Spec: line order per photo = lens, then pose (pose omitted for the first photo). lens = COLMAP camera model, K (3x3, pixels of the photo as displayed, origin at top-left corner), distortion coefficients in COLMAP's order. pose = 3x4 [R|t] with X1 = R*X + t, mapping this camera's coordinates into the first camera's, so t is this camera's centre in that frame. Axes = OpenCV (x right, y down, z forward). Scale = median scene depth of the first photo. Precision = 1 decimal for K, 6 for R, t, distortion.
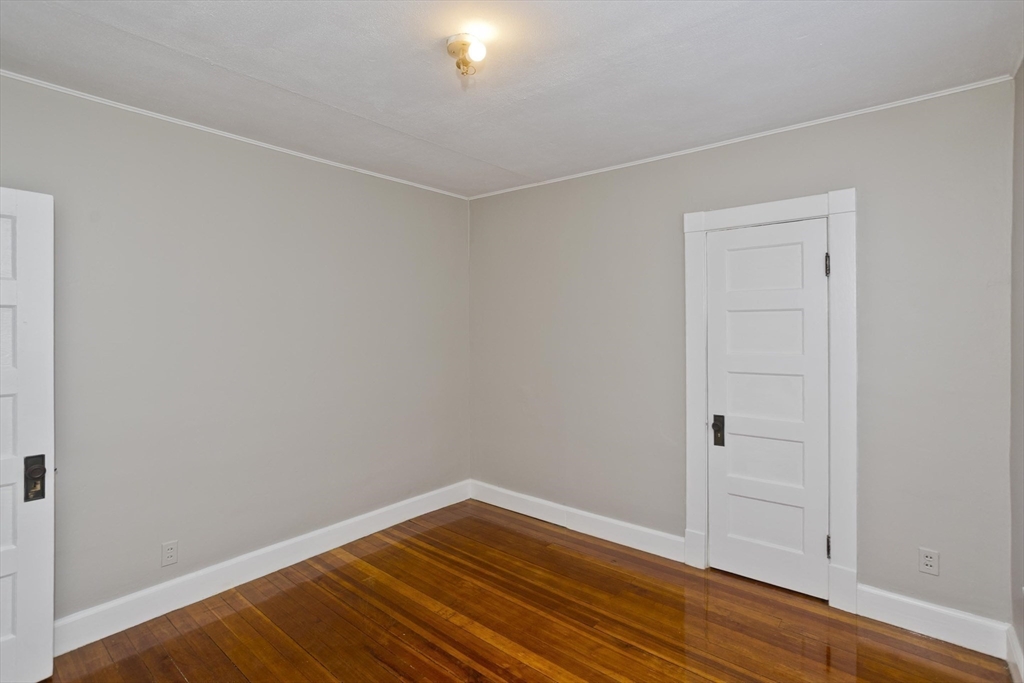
lens RADIAL K [[497.7, 0, 514.6], [0, 497.7, 332.2], [0, 0, 1]] dist [-0.055882, 0.032686]
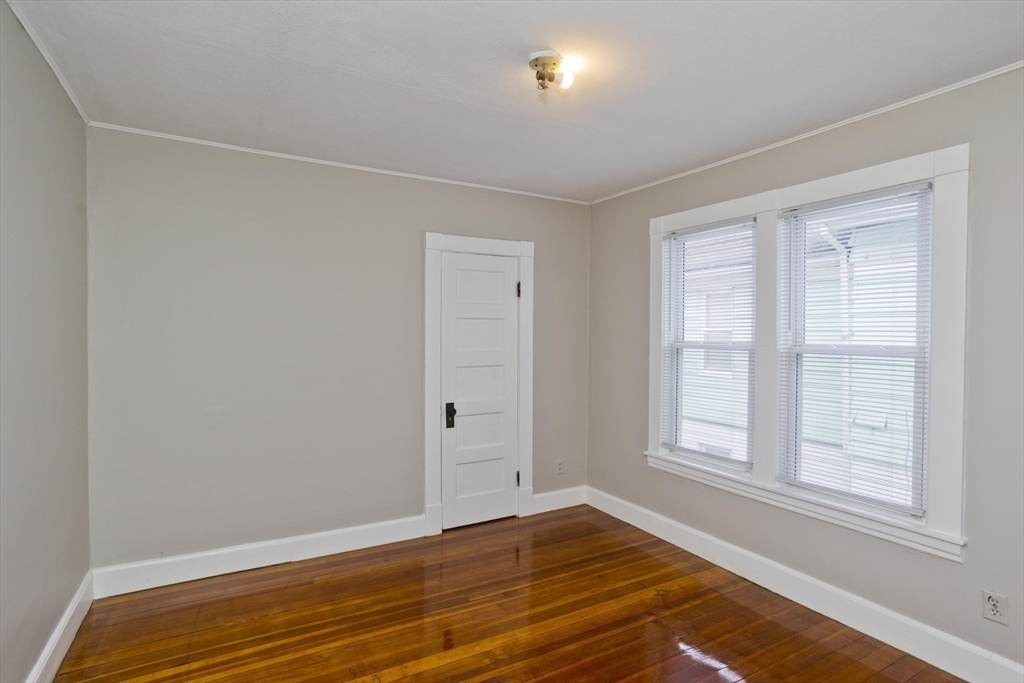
lens RADIAL K [[497.7, 0, 514.6], [0, 497.7, 332.2], [0, 0, 1]] dist [-0.055882, 0.032686]
pose [[0.356409, 0.001105, 0.934329, -0.693426], [-0.006345, 0.999979, 0.001238, -0.010064], [-0.934309, -0.006370, 0.356409, 0.416750]]
